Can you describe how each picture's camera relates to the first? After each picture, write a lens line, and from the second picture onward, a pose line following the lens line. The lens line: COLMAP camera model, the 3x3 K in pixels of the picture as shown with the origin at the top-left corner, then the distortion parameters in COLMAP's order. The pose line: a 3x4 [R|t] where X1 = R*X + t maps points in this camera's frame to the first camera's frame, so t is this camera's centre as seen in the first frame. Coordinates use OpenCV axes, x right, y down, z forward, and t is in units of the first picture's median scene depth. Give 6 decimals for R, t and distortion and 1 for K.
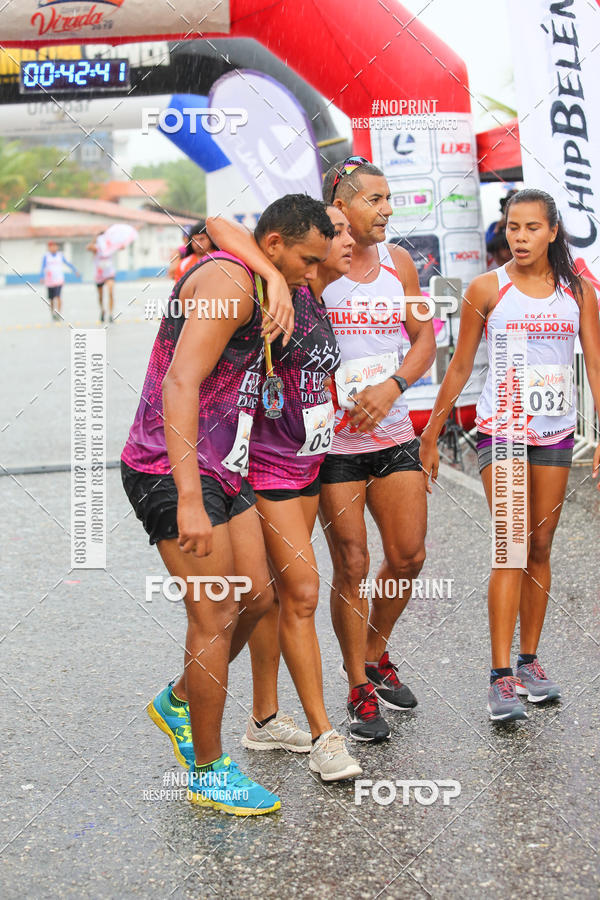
lens RADIAL K [[4045.7, 0, 262.7], [0, 4045.7, 448.8], [0, 0, 1]] dist [0.656971, -1.227488]
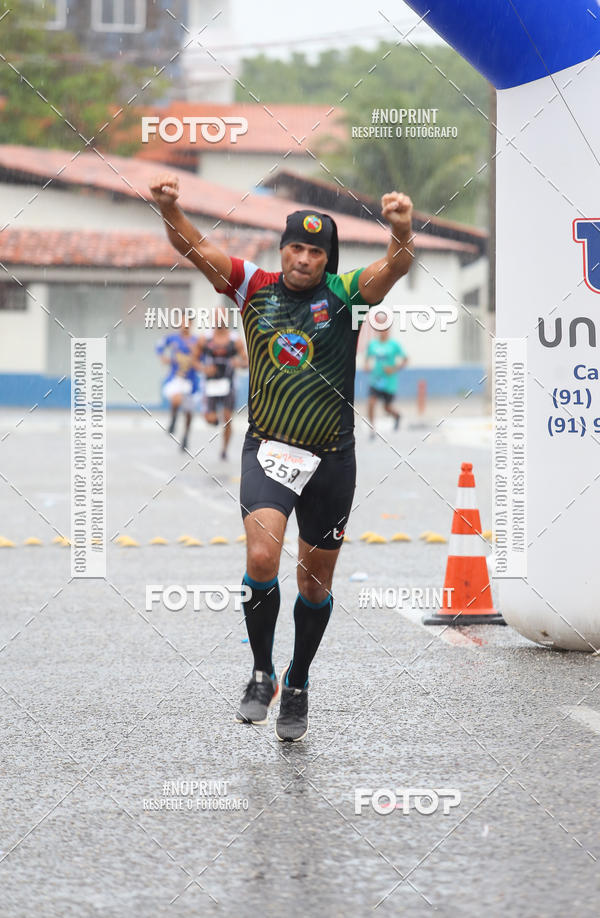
lens RADIAL K [[6254.4, 0, 300.0], [0, 6254.4, 459.0], [0, 0, 1]] dist [1.574463, 62.302024]
pose [[0.997676, 0.050422, -0.045817, -0.002575], [-0.051415, 0.998462, -0.020754, -0.027063], [0.044700, 0.023062, 0.998734, 0.493318]]
